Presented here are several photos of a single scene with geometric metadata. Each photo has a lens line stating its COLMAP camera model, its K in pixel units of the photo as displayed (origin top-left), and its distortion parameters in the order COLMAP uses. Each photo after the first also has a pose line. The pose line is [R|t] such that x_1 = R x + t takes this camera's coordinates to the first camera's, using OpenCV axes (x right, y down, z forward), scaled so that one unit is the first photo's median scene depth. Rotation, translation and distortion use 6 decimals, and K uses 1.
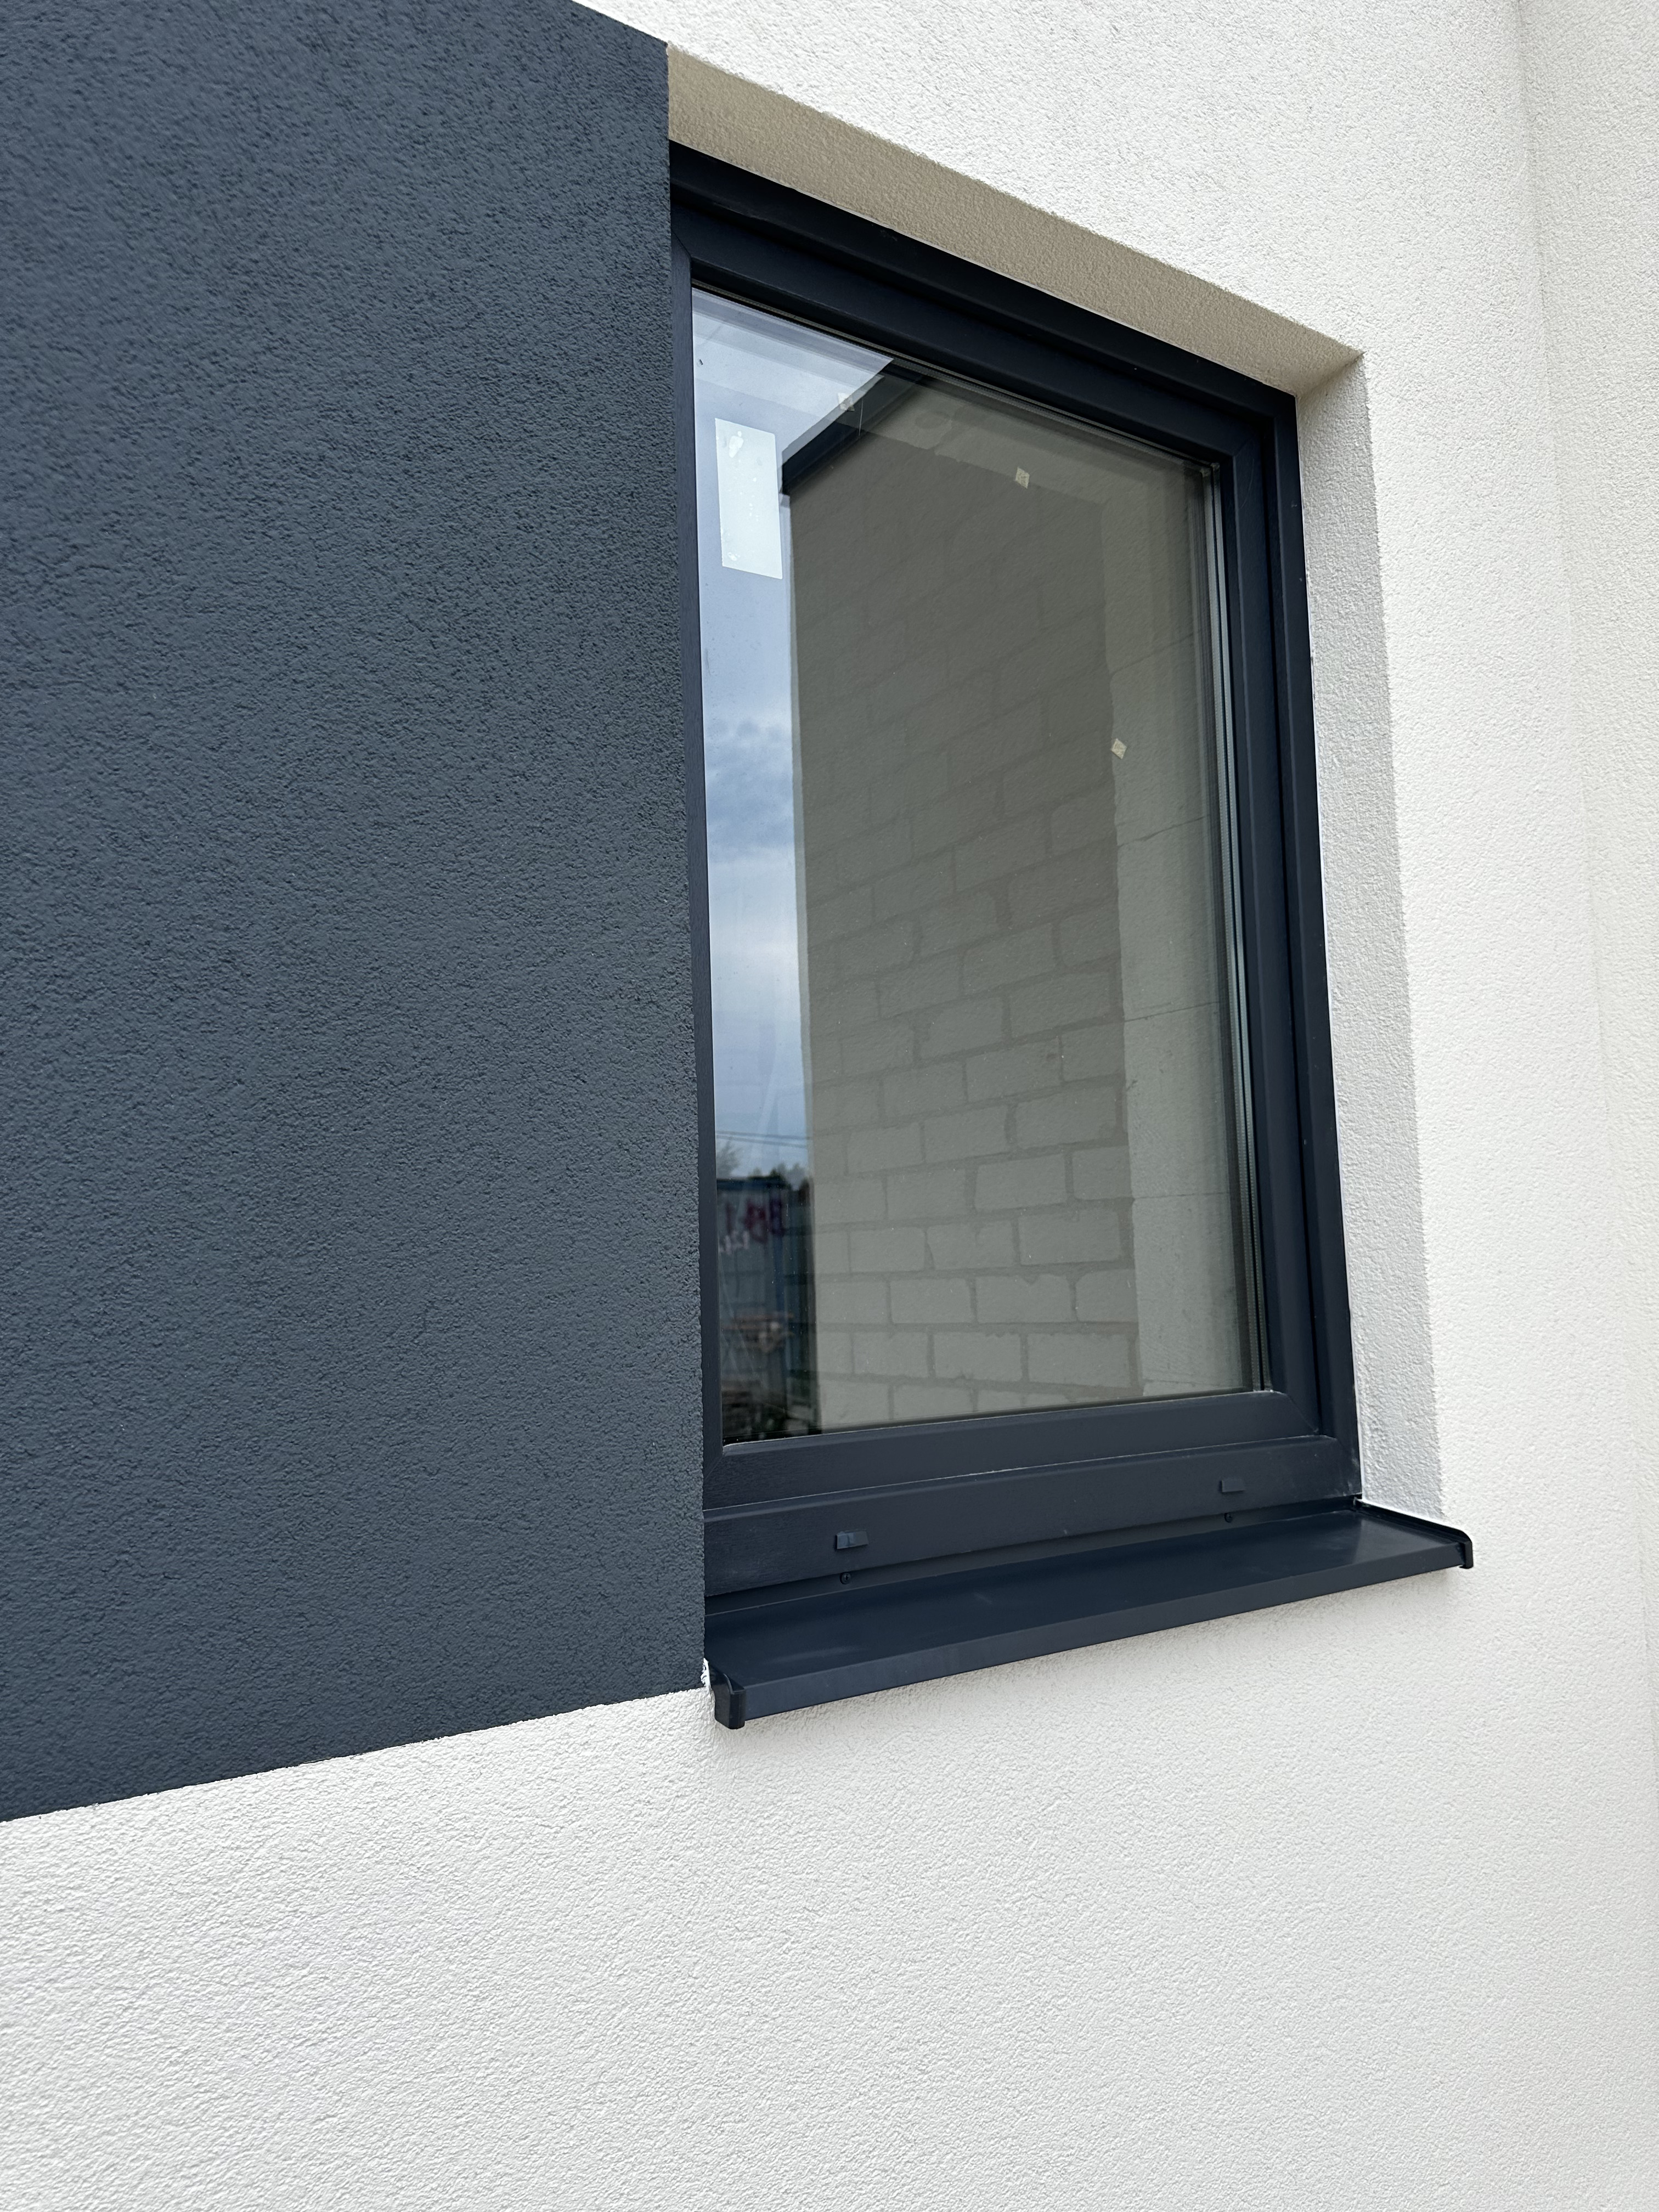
lens RADIAL K [[1584.2, 0, 829.5], [0, 1584.2, 1106.0], [0, 0, 1]] dist [0.027165, -0.004895]
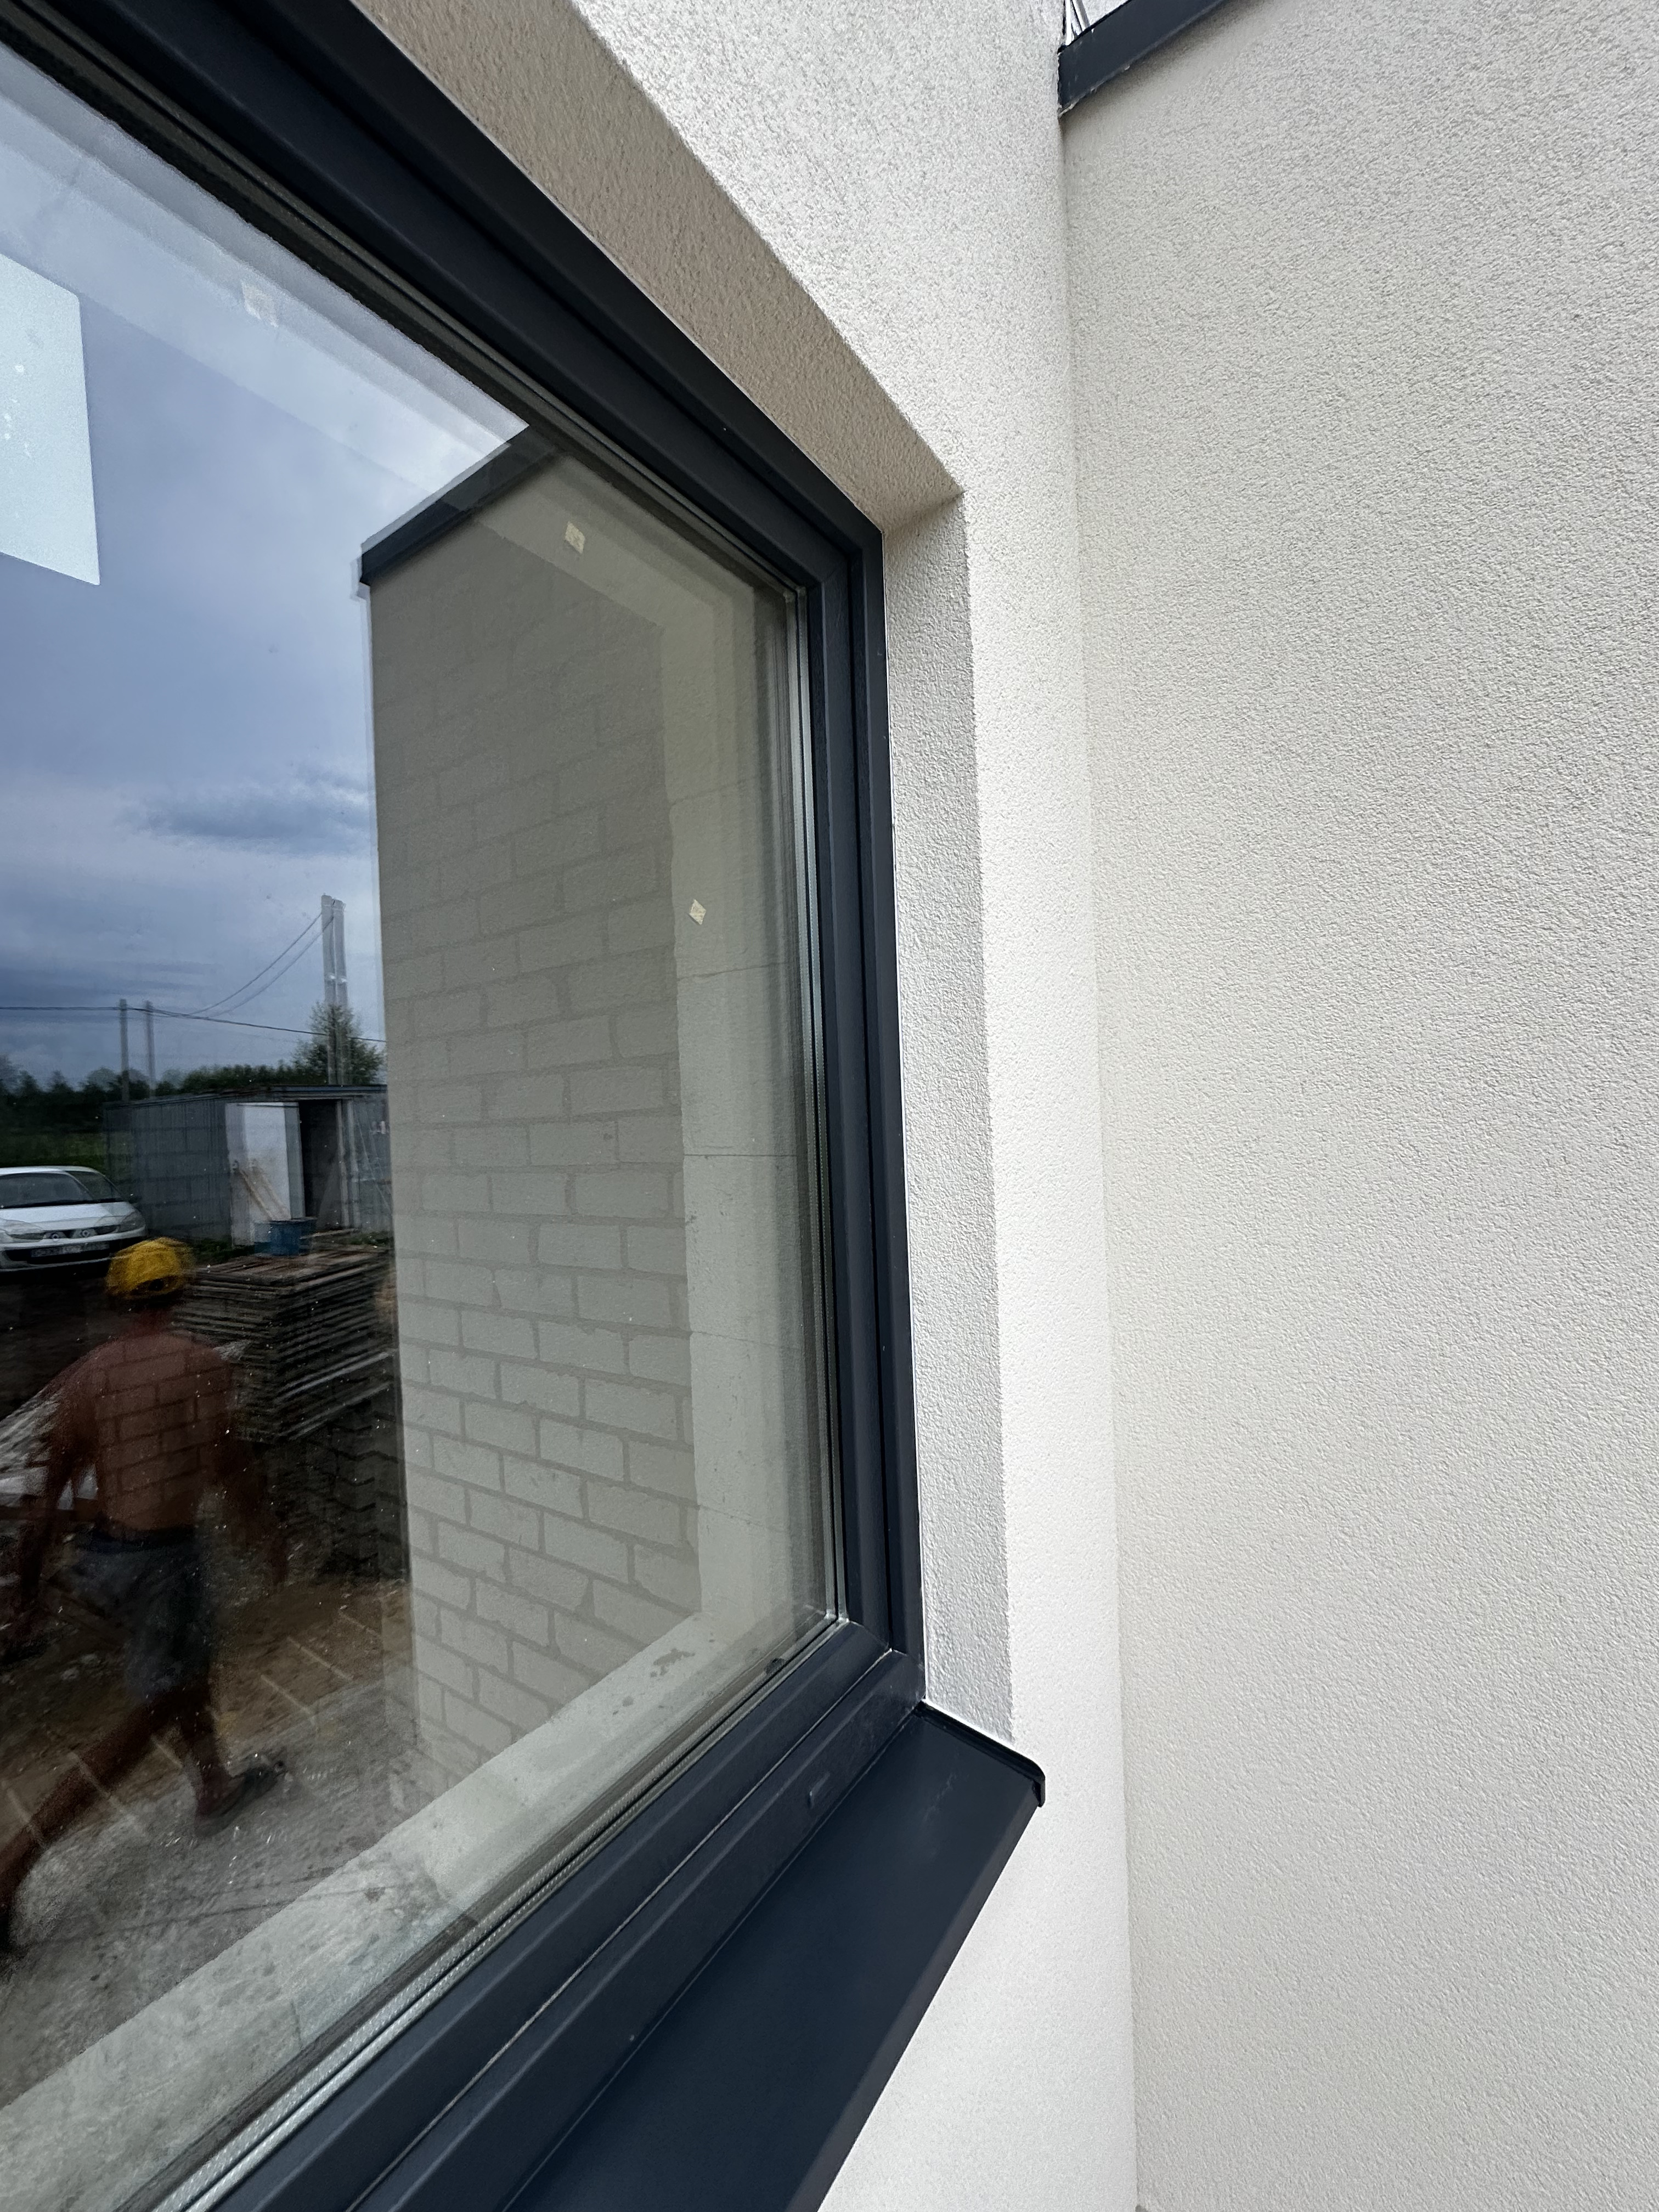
lens RADIAL K [[888.8, 0, 829.5], [0, 888.8, 1106.0], [0, 0, 1]] dist [0.016917, -0.011149]
pose [[0.925636, -0.007002, 0.378350, 0.066987], [-0.027497, 0.995941, 0.085703, -0.160399], [-0.377414, -0.089733, 0.921687, 0.514531]]
